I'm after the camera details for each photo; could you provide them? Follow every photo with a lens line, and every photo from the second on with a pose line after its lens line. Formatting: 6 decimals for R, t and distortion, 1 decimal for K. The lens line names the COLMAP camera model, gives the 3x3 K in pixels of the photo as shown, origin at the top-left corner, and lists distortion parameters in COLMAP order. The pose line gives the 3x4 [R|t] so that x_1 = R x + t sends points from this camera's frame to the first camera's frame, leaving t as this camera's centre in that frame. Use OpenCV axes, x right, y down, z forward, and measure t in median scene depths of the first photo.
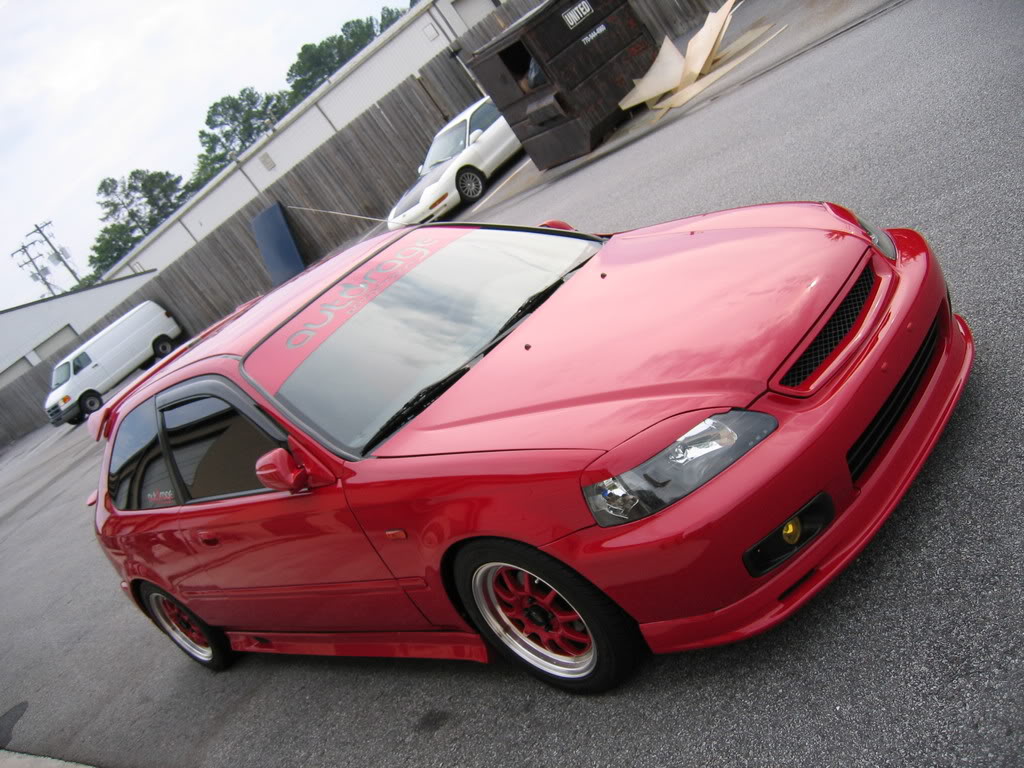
lens RADIAL K [[1065.7, 0, 512.0], [0, 1065.7, 384.0], [0, 0, 1]] dist [-0.130679, 0.099832]
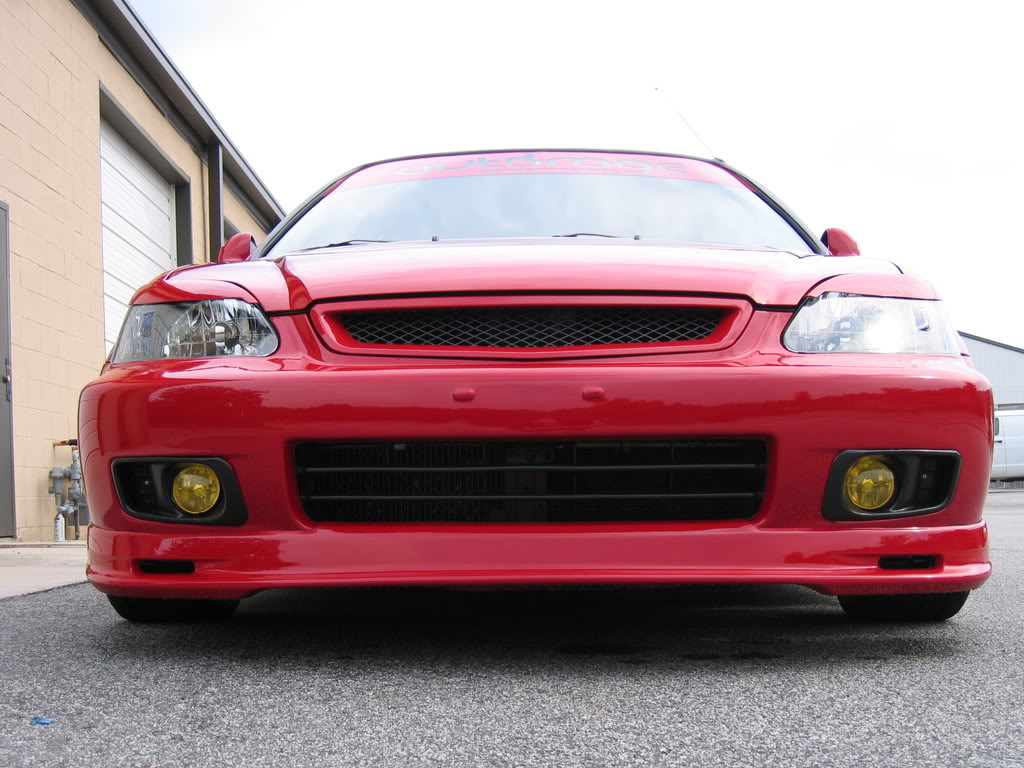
lens RADIAL K [[1461.2, 0, 512.0], [0, 1461.2, 384.0], [0, 0, 1]] dist [-0.122244, 0.009553]
pose [[0.552461, 0.490398, -0.674015, 0.806504], [-0.546887, 0.823495, 0.150896, -0.141245], [0.629048, 0.285246, 0.723142, 0.368712]]
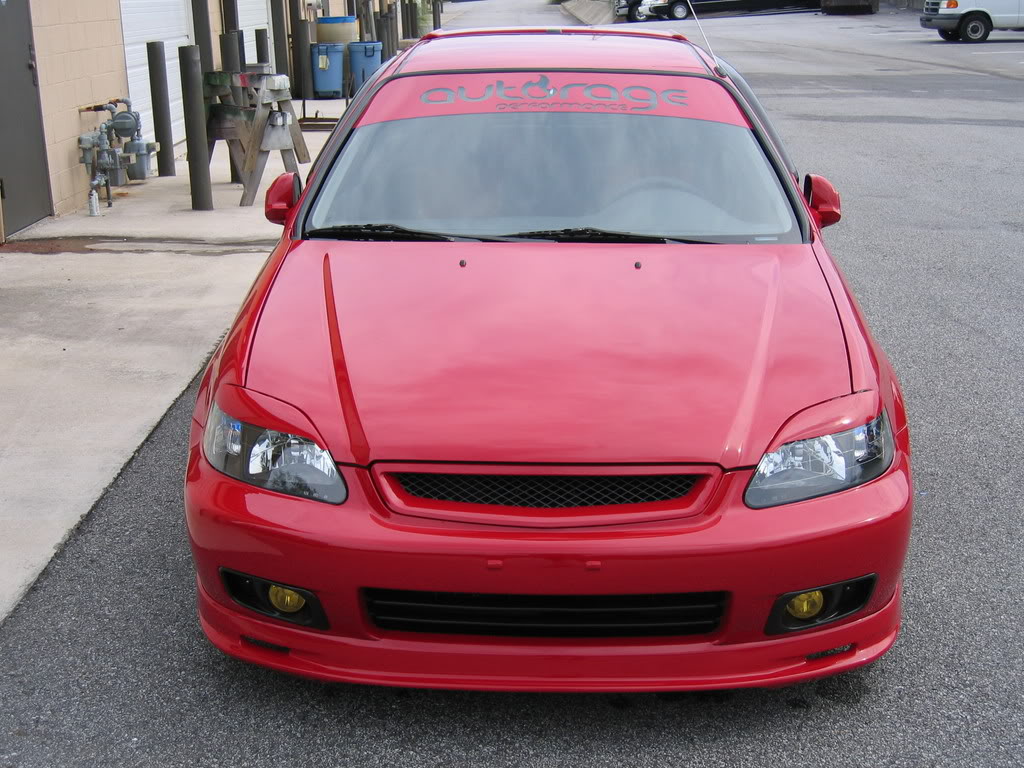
lens RADIAL K [[1461.2, 0, 512.0], [0, 1461.2, 384.0], [0, 0, 1]] dist [-0.122244, 0.009553]
pose [[0.547751, 0.693157, -0.468510, 0.676620], [-0.549311, 0.720340, 0.423519, -0.502590], [0.631051, 0.025375, 0.775326, 0.151950]]
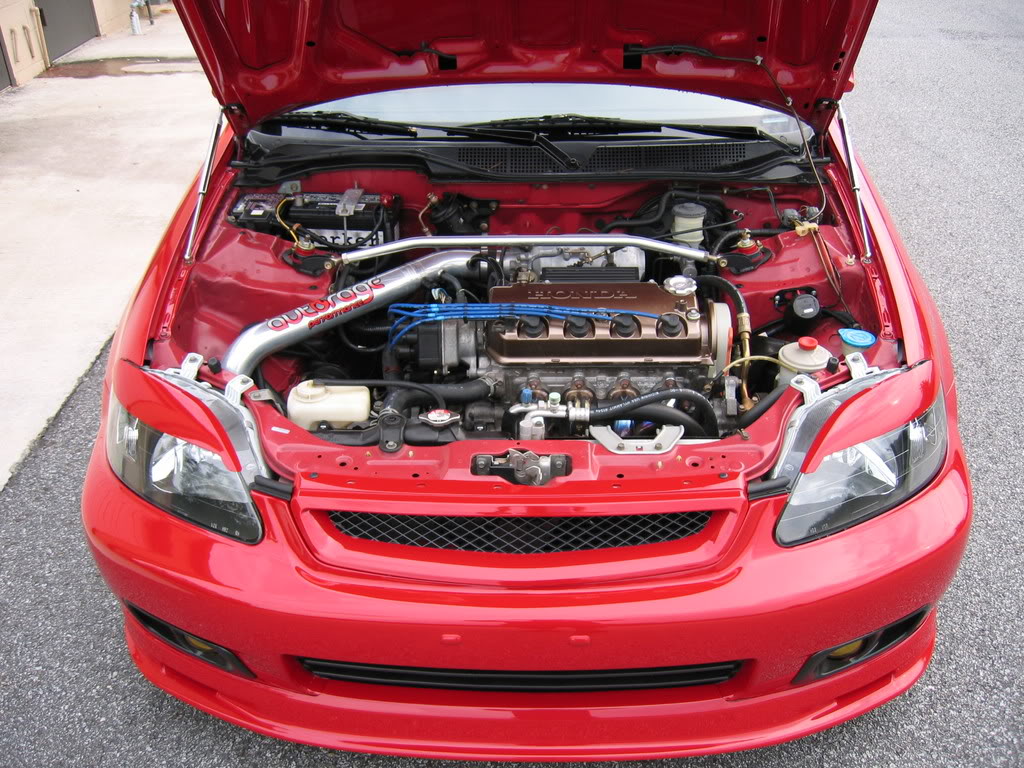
lens RADIAL K [[1065.7, 0, 512.0], [0, 1065.7, 384.0], [0, 0, 1]] dist [-0.130679, 0.099832]
pose [[0.558068, 0.776485, -0.292626, 0.383424], [-0.536227, 0.606590, 0.586949, -0.415275], [0.633261, -0.170643, 0.754891, 0.520732]]
